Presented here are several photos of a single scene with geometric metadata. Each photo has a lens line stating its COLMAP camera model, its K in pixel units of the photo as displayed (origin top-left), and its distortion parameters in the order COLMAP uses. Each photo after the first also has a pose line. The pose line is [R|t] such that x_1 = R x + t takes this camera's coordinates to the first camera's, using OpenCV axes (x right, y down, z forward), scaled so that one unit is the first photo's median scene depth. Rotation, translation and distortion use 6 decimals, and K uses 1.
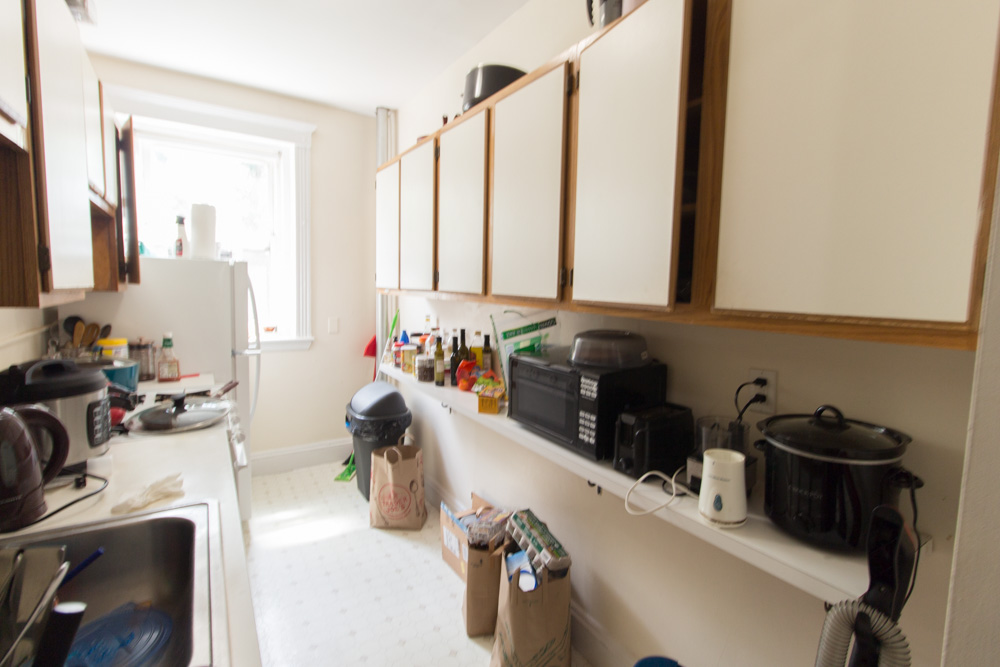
lens RADIAL K [[473.1, 0, 501.5], [0, 473.1, 327.5], [0, 0, 1]] dist [0.000128, 0.000388]
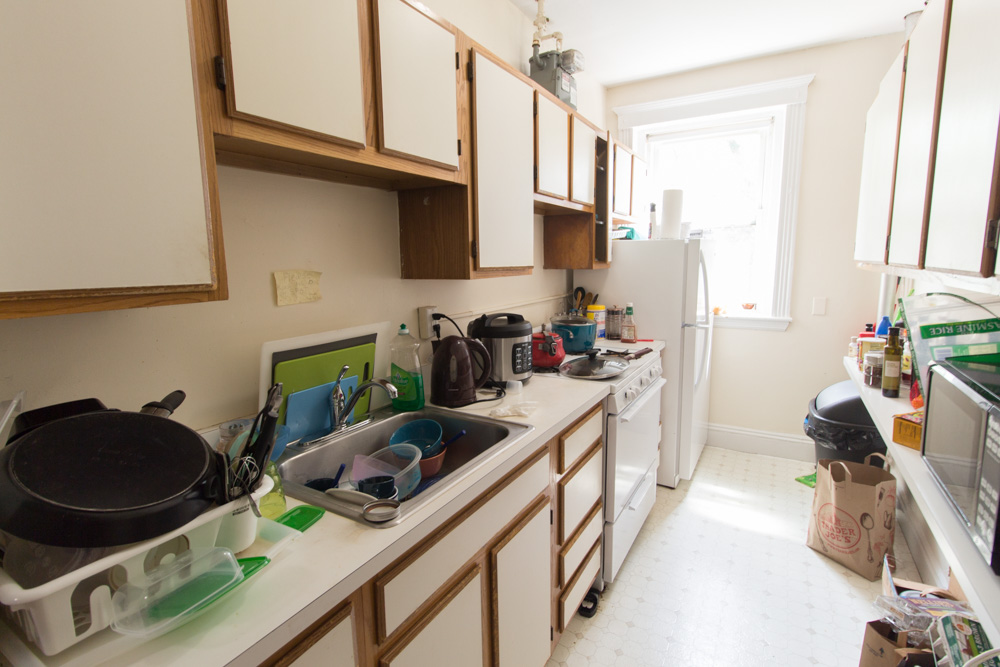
lens RADIAL K [[473.1, 0, 501.5], [0, 473.1, 327.5], [0, 0, 1]] dist [0.000128, 0.000388]
pose [[0.451983, 0.098111, -0.886615, 0.218551], [-0.054729, 0.995111, 0.082217, -0.006875], [0.890346, 0.011362, 0.455142, 0.138055]]
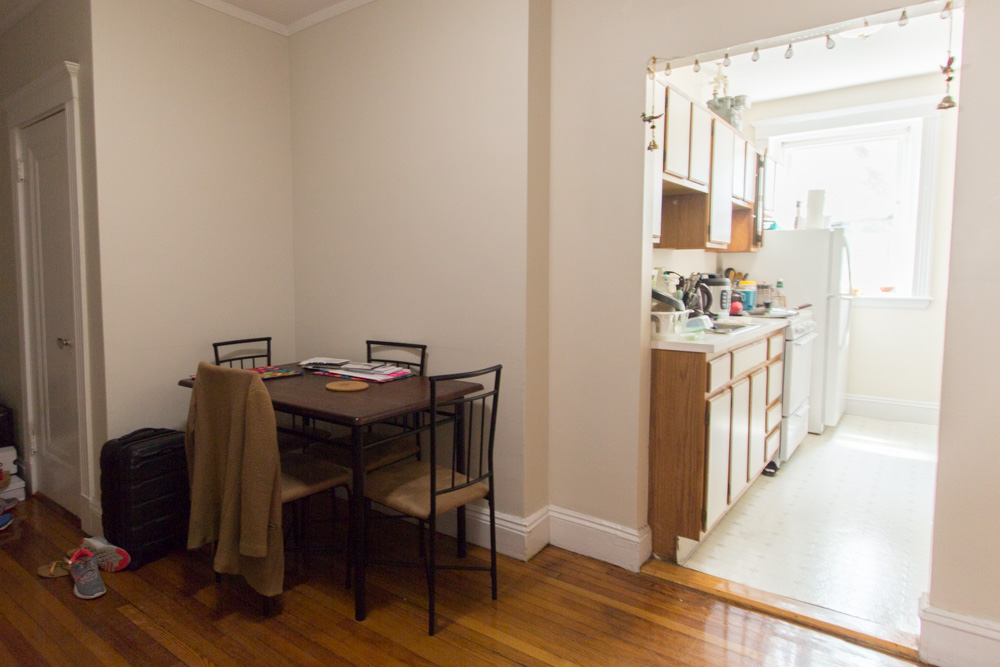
lens RADIAL K [[598.5, 0, 378.3], [0, 598.5, 310.0], [0, 0, 1]] dist [0.004541, 0.001297]
pose [[0.260024, 0.038444, -0.964837, 0.789926], [-0.076657, 0.996875, 0.019061, 0.165763], [0.962554, 0.069005, 0.262159, -0.718041]]
